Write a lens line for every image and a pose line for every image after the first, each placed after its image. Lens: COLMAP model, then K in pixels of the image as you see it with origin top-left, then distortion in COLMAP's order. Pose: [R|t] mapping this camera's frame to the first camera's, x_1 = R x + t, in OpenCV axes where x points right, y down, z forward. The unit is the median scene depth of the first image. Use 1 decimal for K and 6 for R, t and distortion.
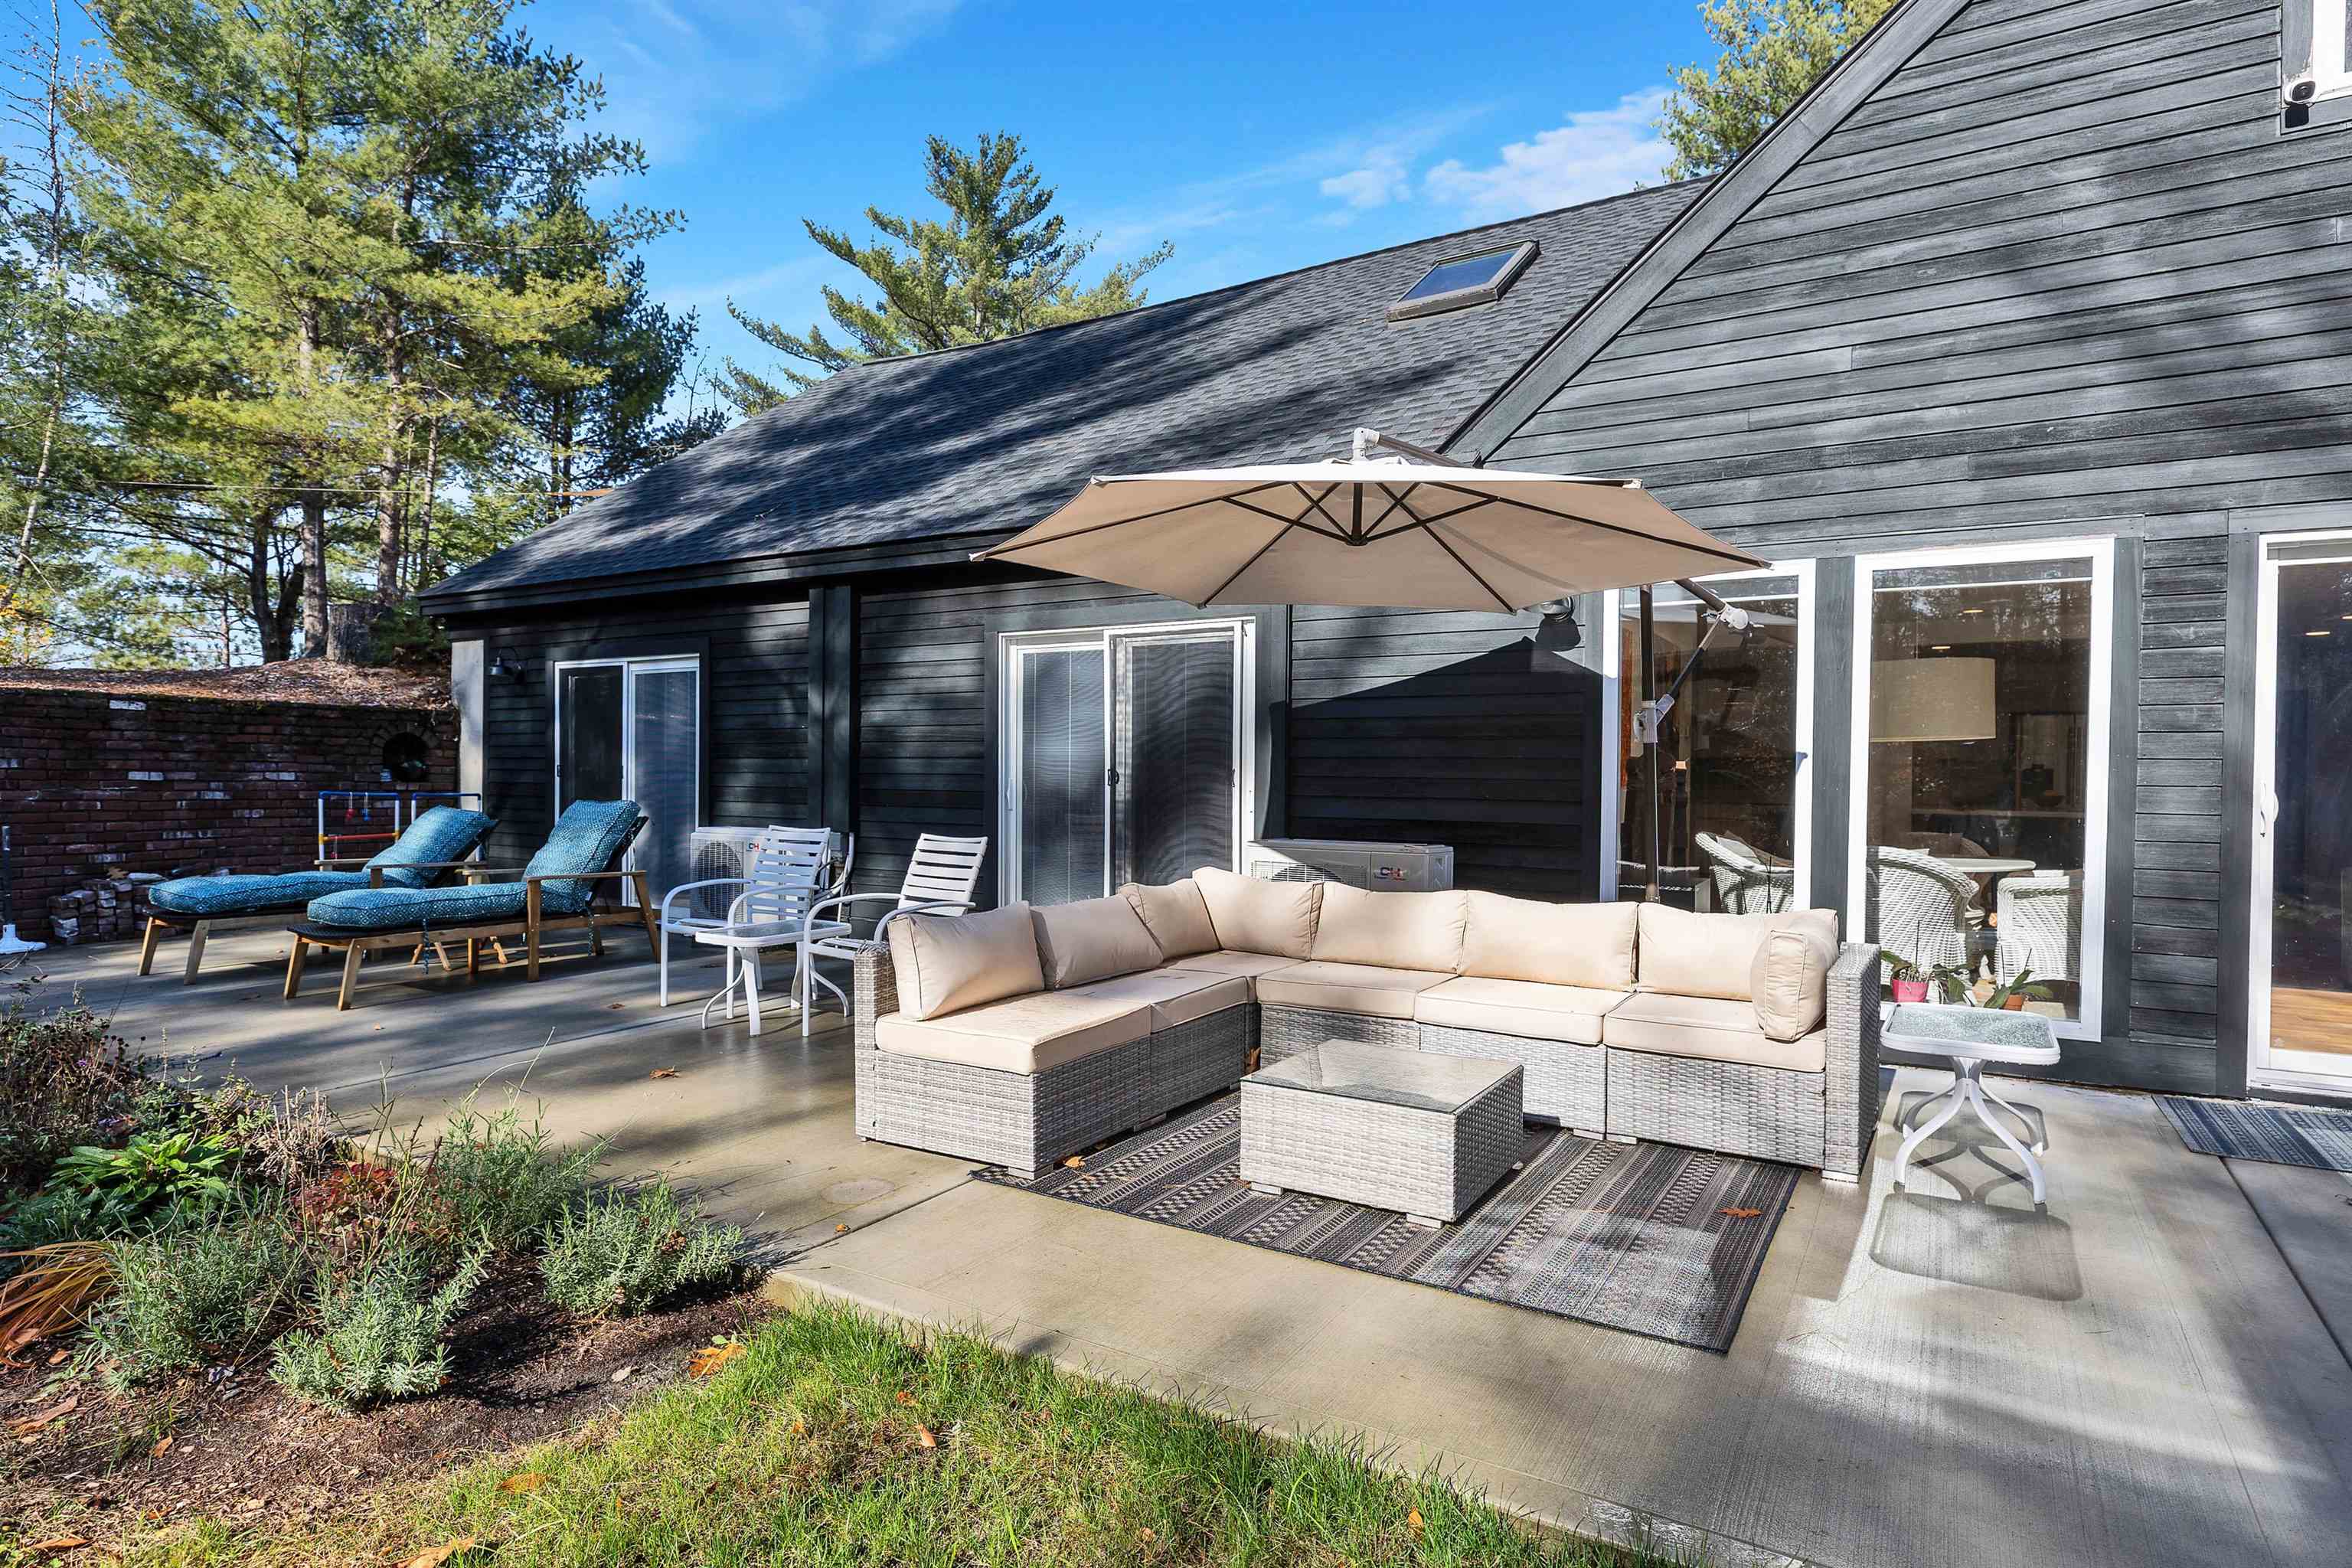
lens RADIAL K [[1281.5, 0, 1172.6], [0, 1281.5, 785.7], [0, 0, 1]] dist [0.004923, -0.000613]
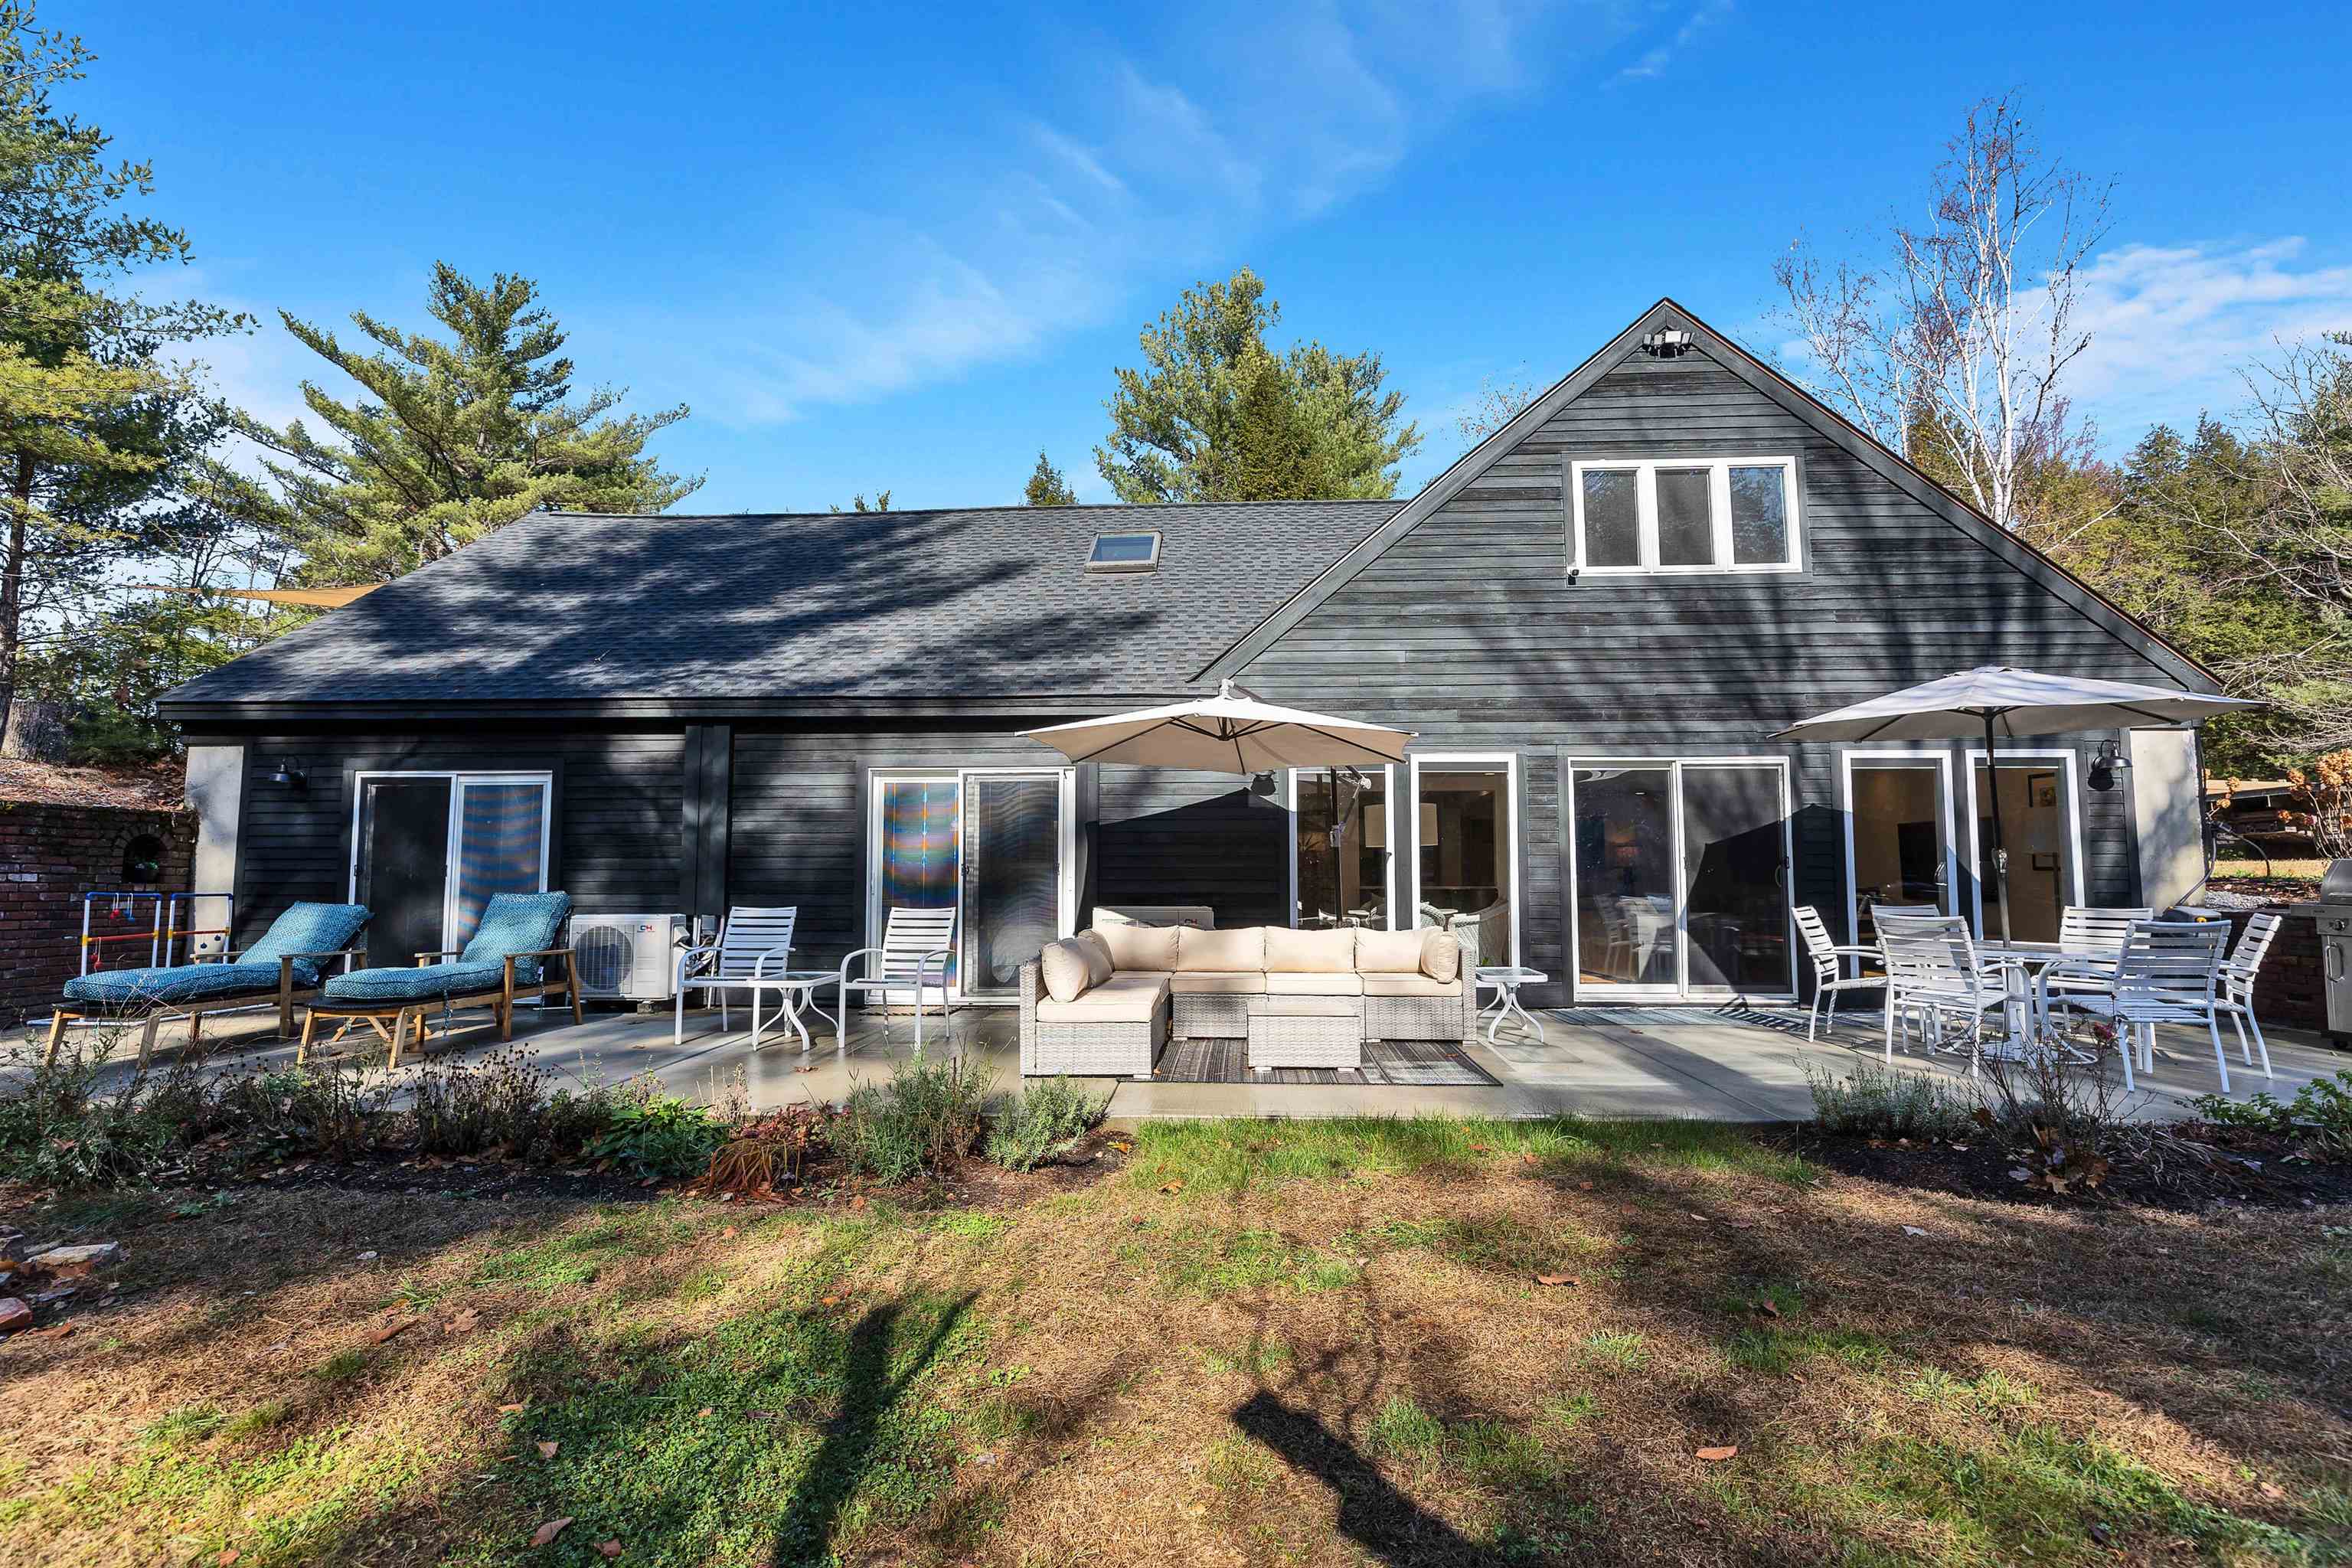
lens RADIAL K [[1145.3, 0, 1175.4], [0, 1145.3, 776.5], [0, 0, 1]] dist [0.005065, -0.000218]
pose [[0.871541, 0.033772, 0.489158, -0.426690], [0.013813, 0.995538, -0.093344, 0.011715], [-0.490128, 0.088110, 0.867186, -0.238691]]
